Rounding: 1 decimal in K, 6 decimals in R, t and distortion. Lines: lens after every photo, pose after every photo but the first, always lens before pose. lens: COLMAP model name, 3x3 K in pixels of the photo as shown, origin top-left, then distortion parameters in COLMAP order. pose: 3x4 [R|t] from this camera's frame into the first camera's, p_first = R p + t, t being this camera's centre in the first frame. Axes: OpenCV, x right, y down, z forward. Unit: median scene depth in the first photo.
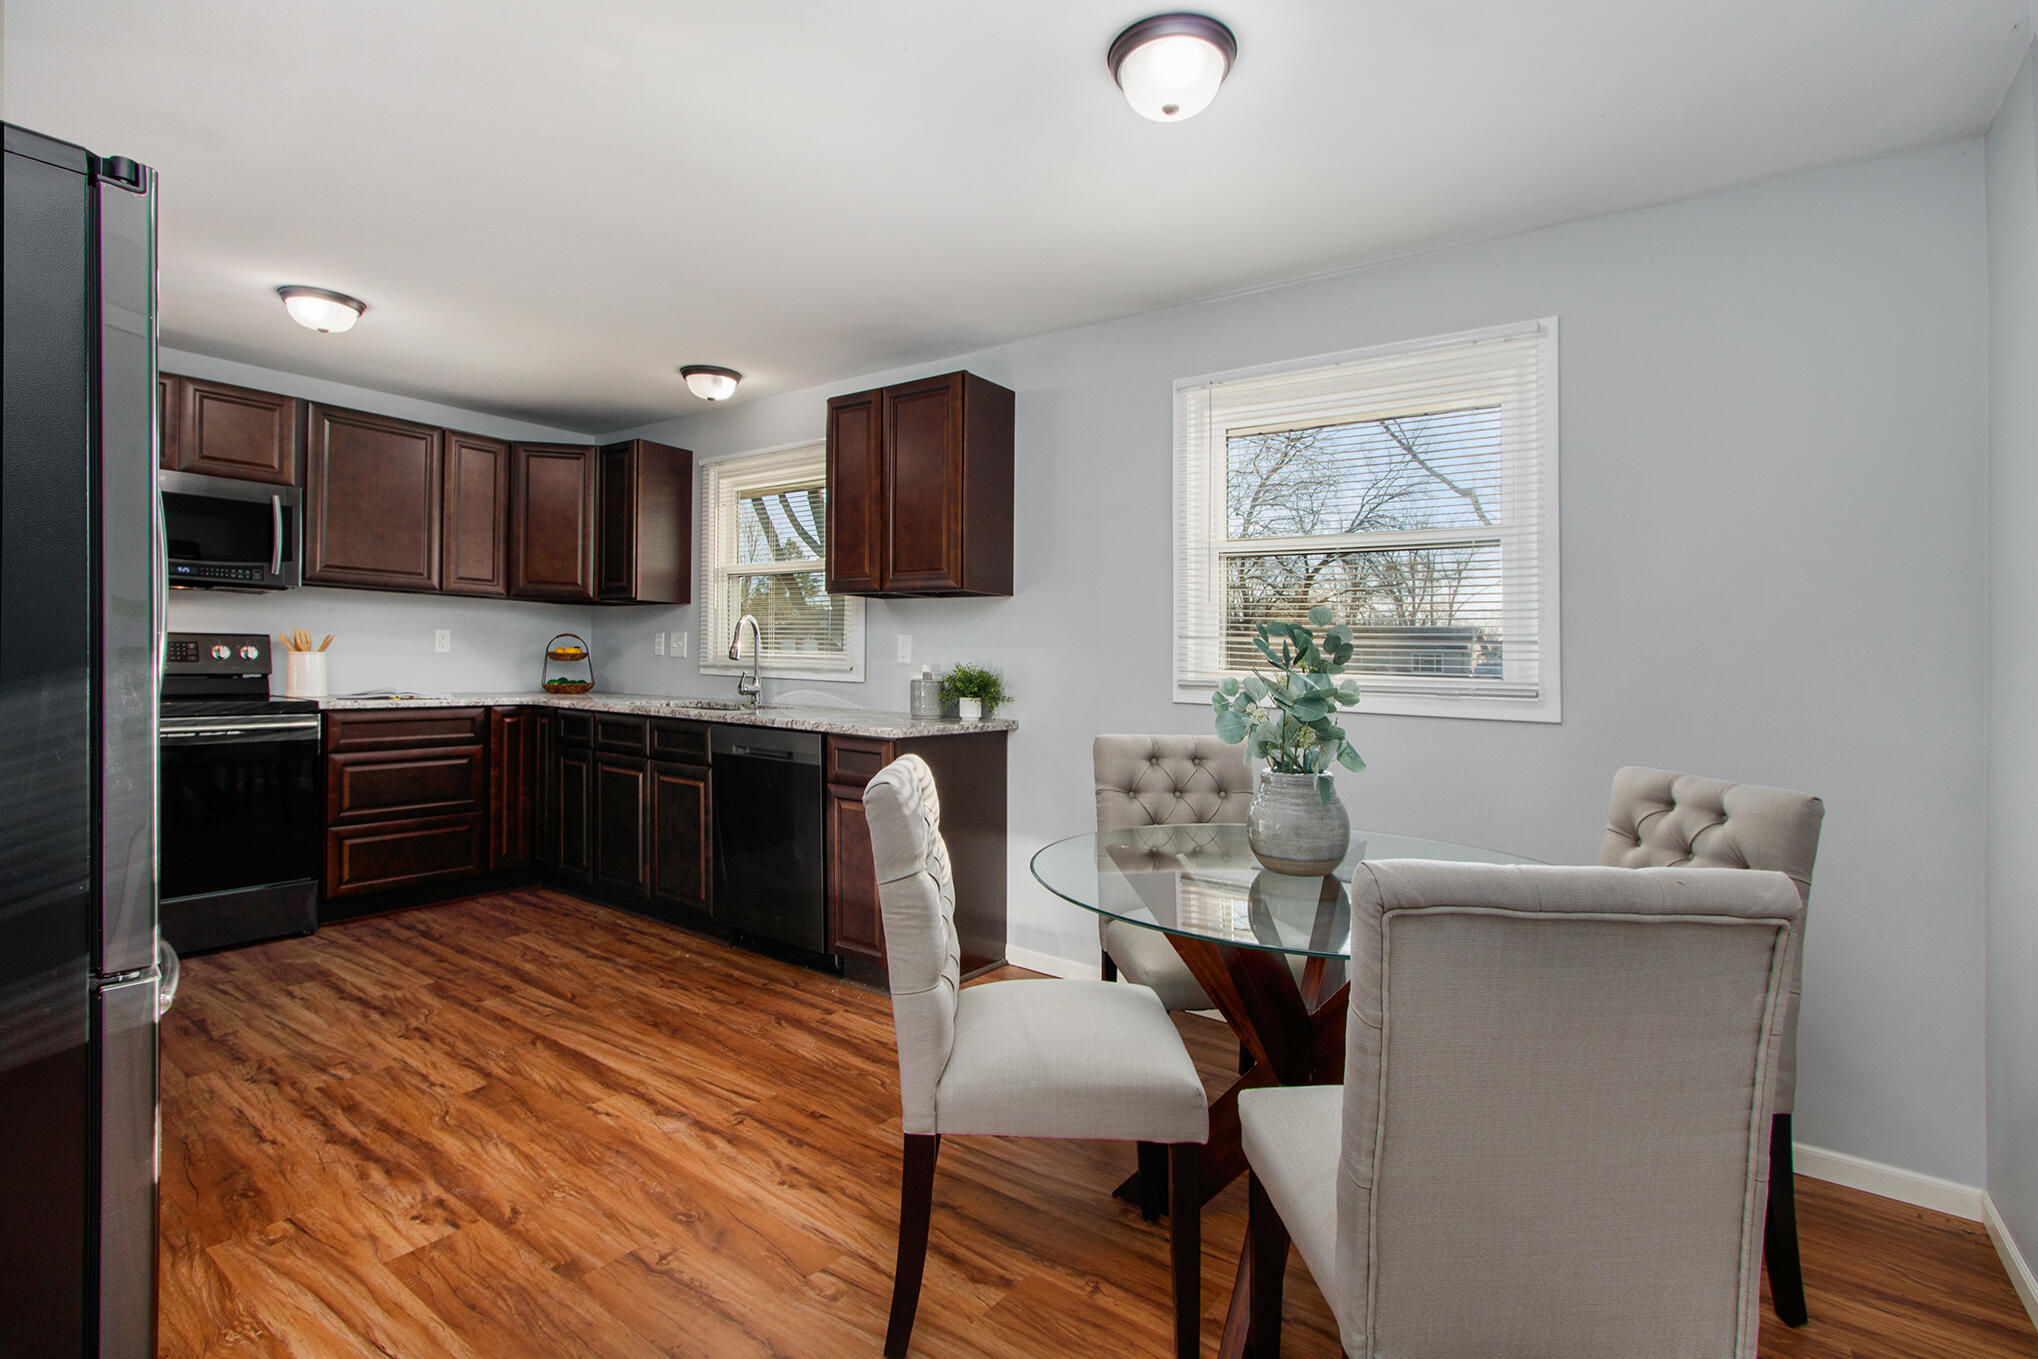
lens RADIAL K [[965.2, 0, 1017.8], [0, 965.2, 661.7], [0, 0, 1]] dist [-0.016219, -0.000145]
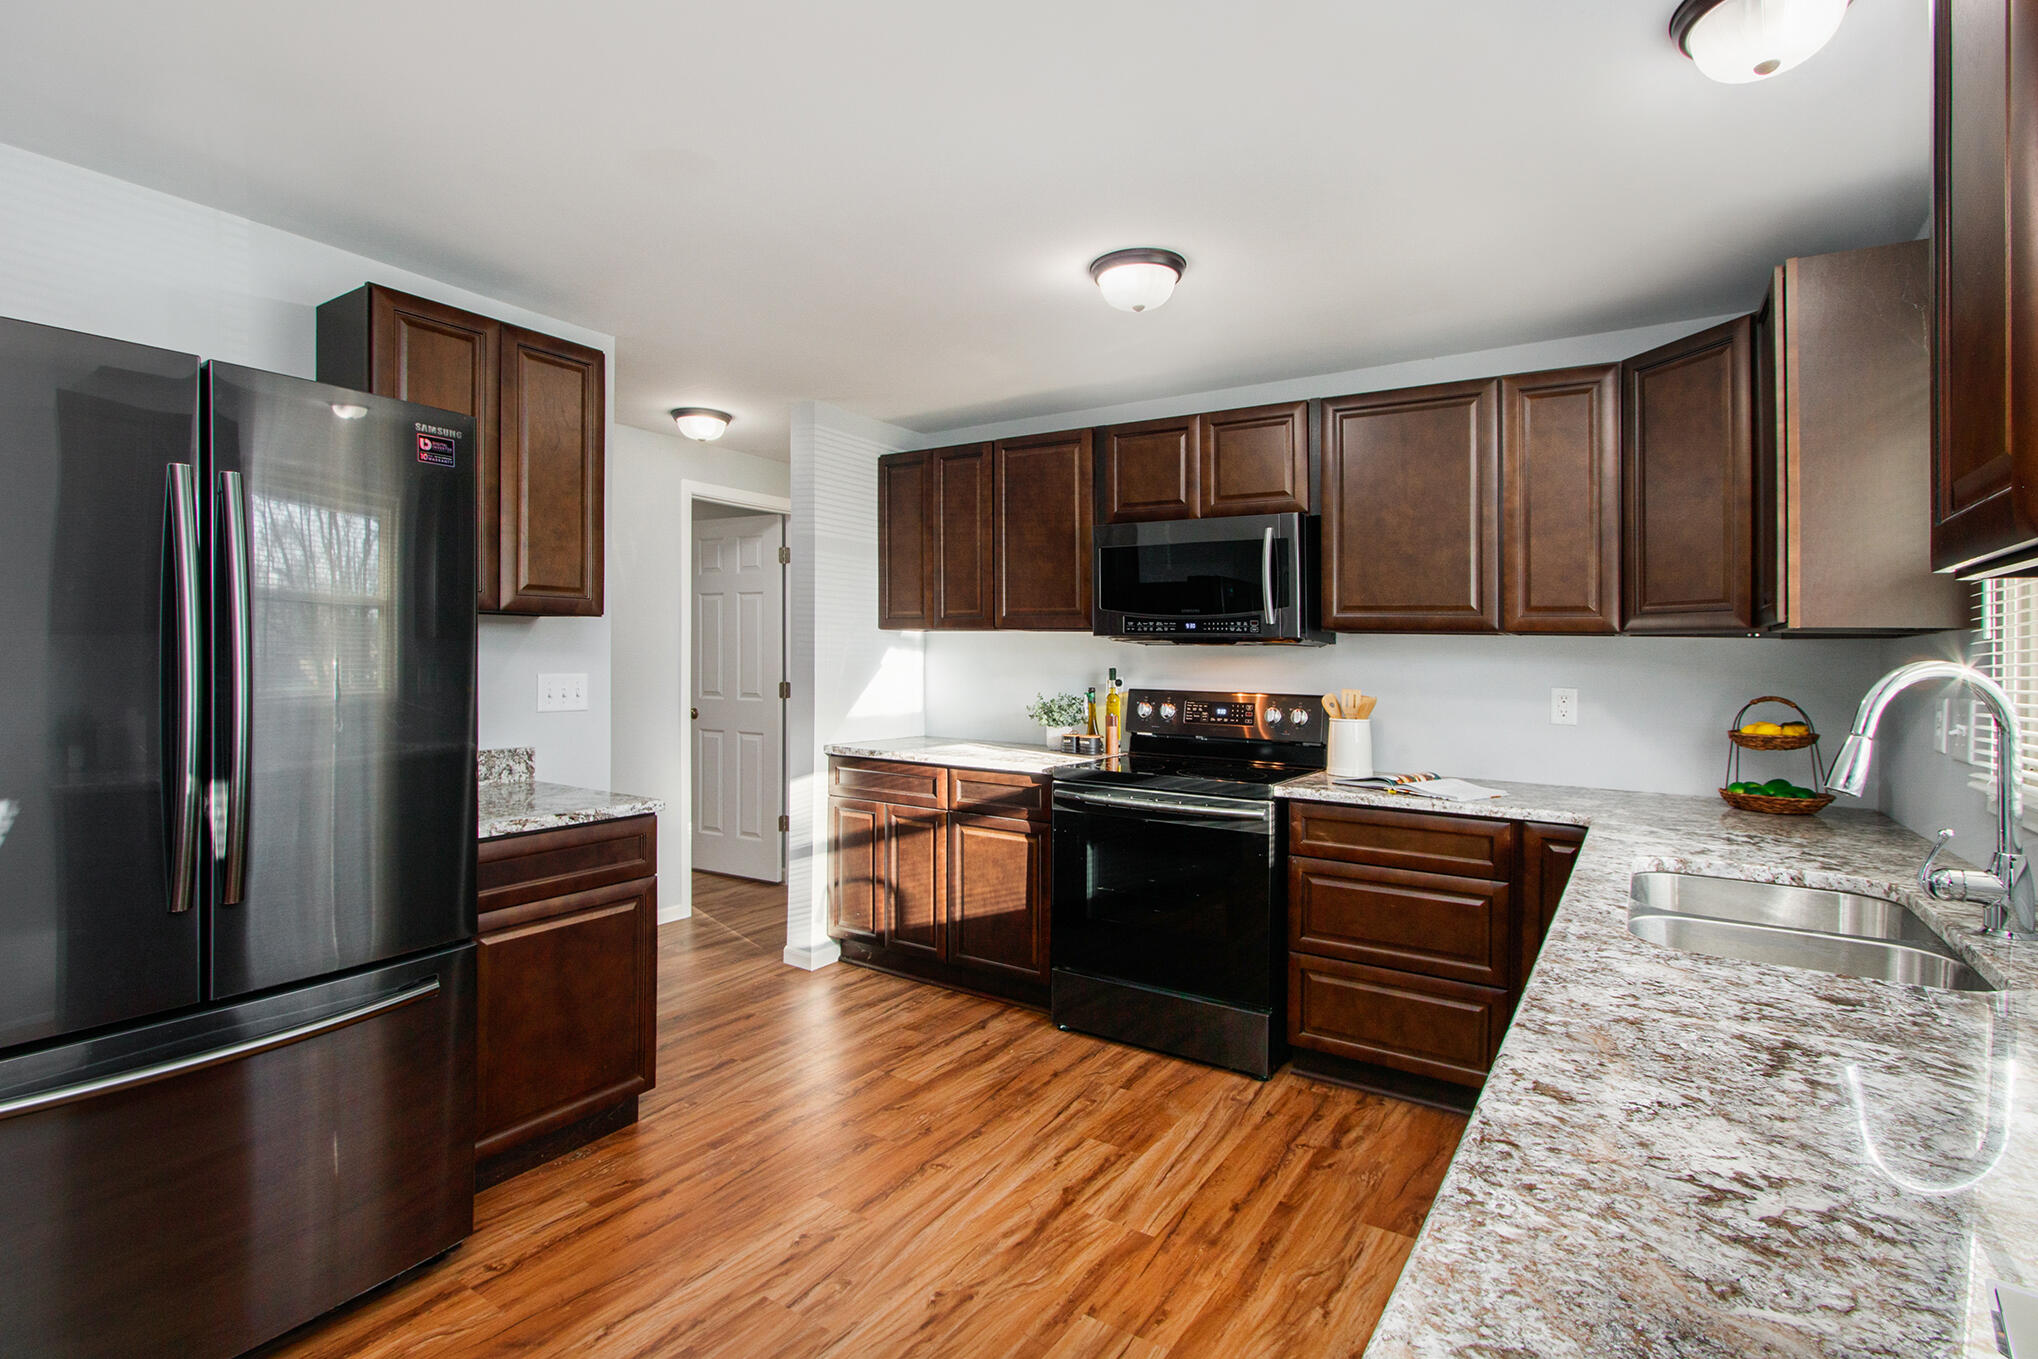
lens RADIAL K [[965.2, 0, 1020.5], [0, 965.2, 681.8], [0, 0, 1]] dist [-0.016219, -0.000145]
pose [[0.046950, 0.006856, -0.998874, 0.038458], [-0.018351, 0.999814, 0.006000, -0.043617], [0.998729, 0.018049, 0.047067, 0.758498]]
